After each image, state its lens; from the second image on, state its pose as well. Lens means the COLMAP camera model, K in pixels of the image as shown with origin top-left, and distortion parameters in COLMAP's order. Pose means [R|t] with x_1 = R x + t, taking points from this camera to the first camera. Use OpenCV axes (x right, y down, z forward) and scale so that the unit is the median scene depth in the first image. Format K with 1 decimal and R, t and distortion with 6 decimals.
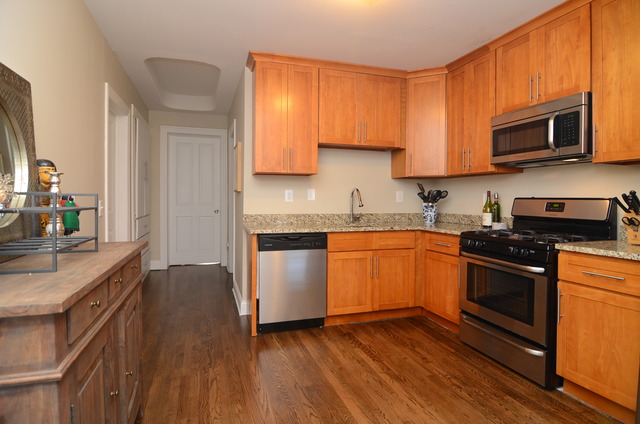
lens RADIAL K [[340.2, 0, 321.8], [0, 340.2, 197.9], [0, 0, 1]] dist [-0.002289, -0.001065]
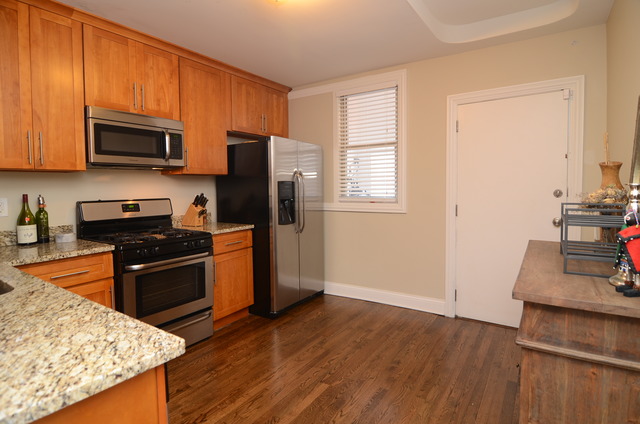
lens RADIAL K [[340.2, 0, 321.8], [0, 340.2, 197.9], [0, 0, 1]] dist [-0.002289, -0.001065]
pose [[-0.600443, -0.024508, 0.799292, -0.604367], [0.009604, 0.999237, 0.037853, -0.044364], [-0.799610, 0.030405, -0.599749, 1.243826]]
